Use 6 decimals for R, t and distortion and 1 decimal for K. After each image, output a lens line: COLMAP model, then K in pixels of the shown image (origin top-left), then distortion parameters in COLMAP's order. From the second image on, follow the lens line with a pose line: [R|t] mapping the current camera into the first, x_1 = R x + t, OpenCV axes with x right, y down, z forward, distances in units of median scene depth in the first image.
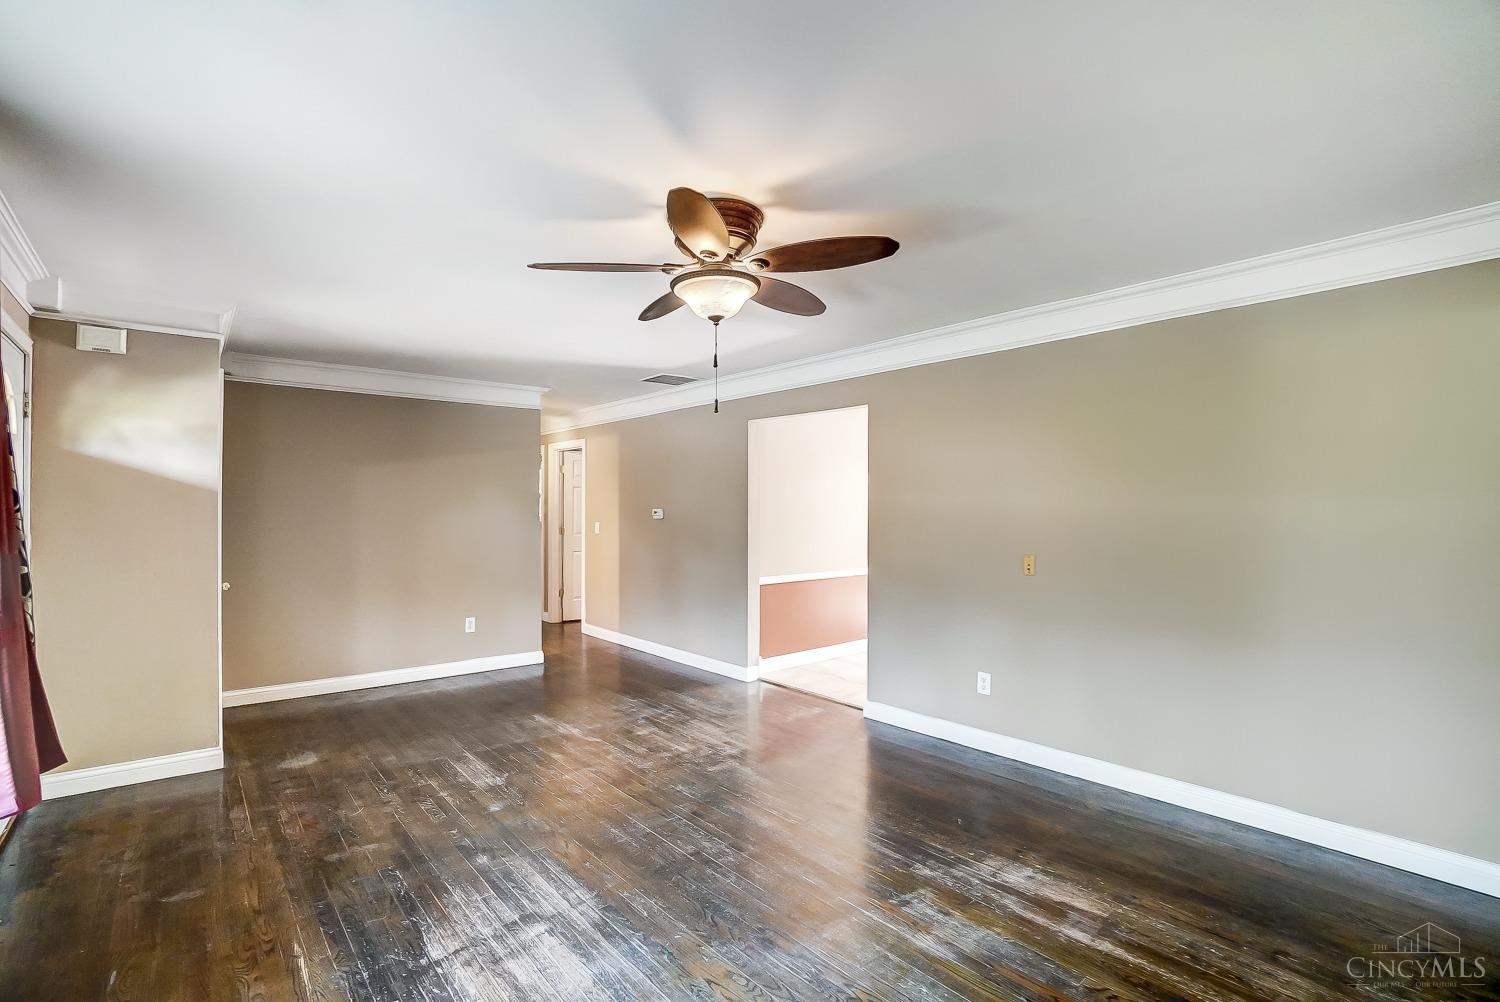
lens RADIAL K [[679.1, 0, 750.0], [0, 679.1, 501.0], [0, 0, 1]] dist [-0.045774, 0.000316]
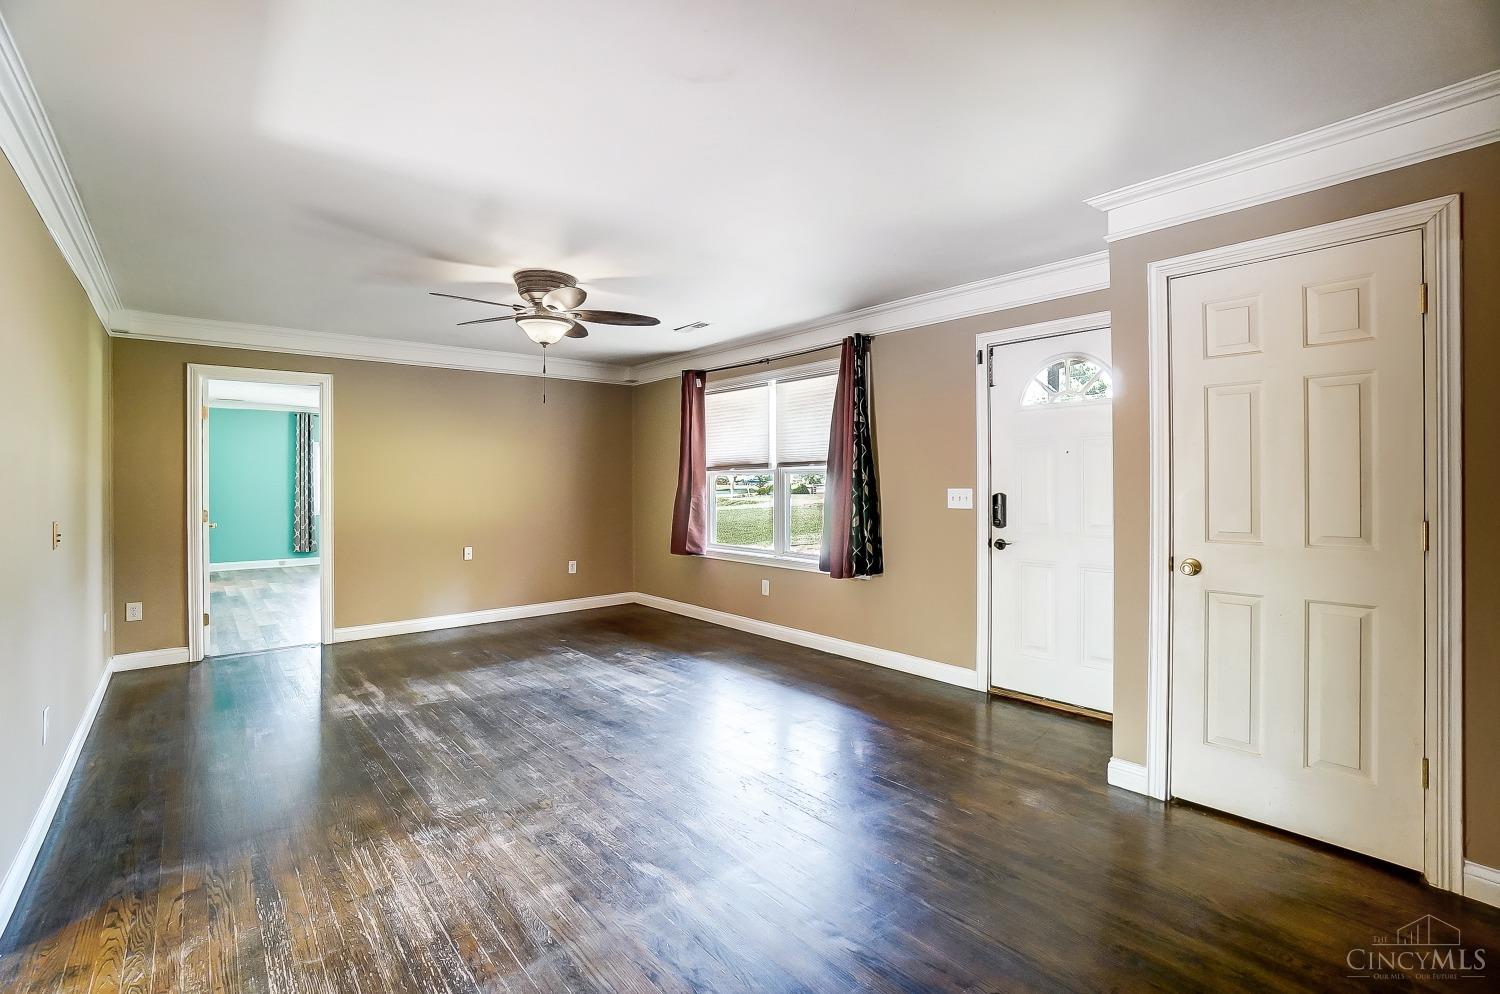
lens RADIAL K [[665.8, 0, 747.4], [0, 665.8, 488.7], [0, 0, 1]] dist [-0.063559, 0.019226]
pose [[-0.999985, 0.002995, 0.004541, -0.381304], [0.002994, 0.999996, -0.000153, 0.051369], [-0.004542, -0.000139, -0.999990, 1.831347]]
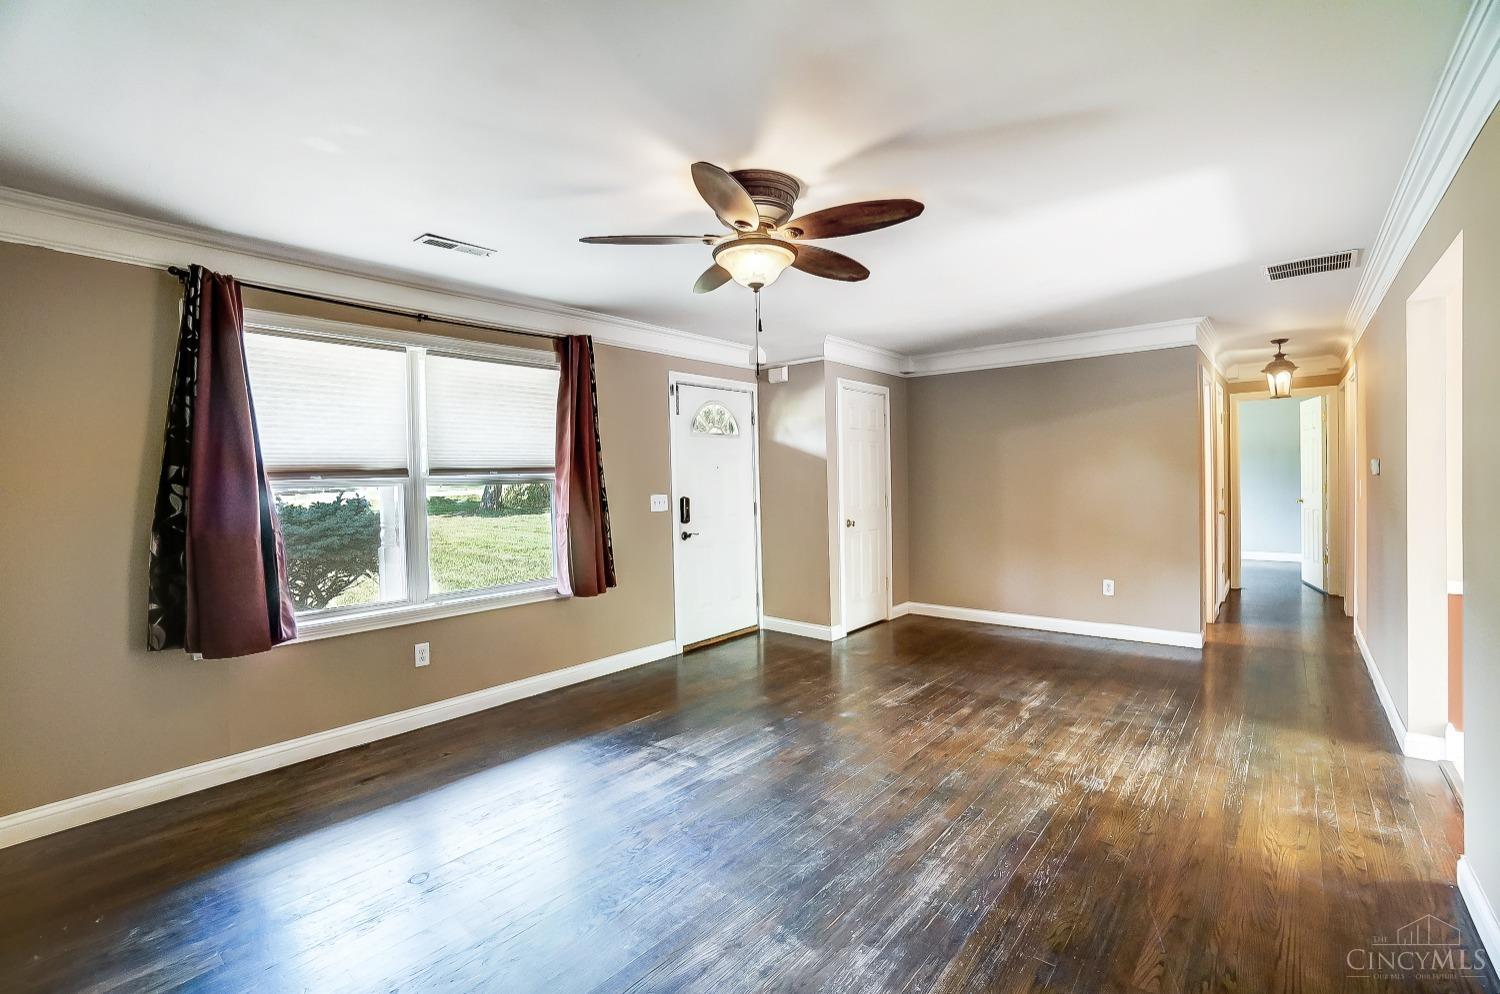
lens RADIAL K [[665.8, 0, 747.4], [0, 665.8, 488.7], [0, 0, 1]] dist [-0.063559, 0.019226]
pose [[0.155710, 0.009388, -0.987758, 0.702322], [0.031799, 0.999389, 0.014511, 0.024185], [0.987291, -0.033669, 0.155316, 0.593375]]
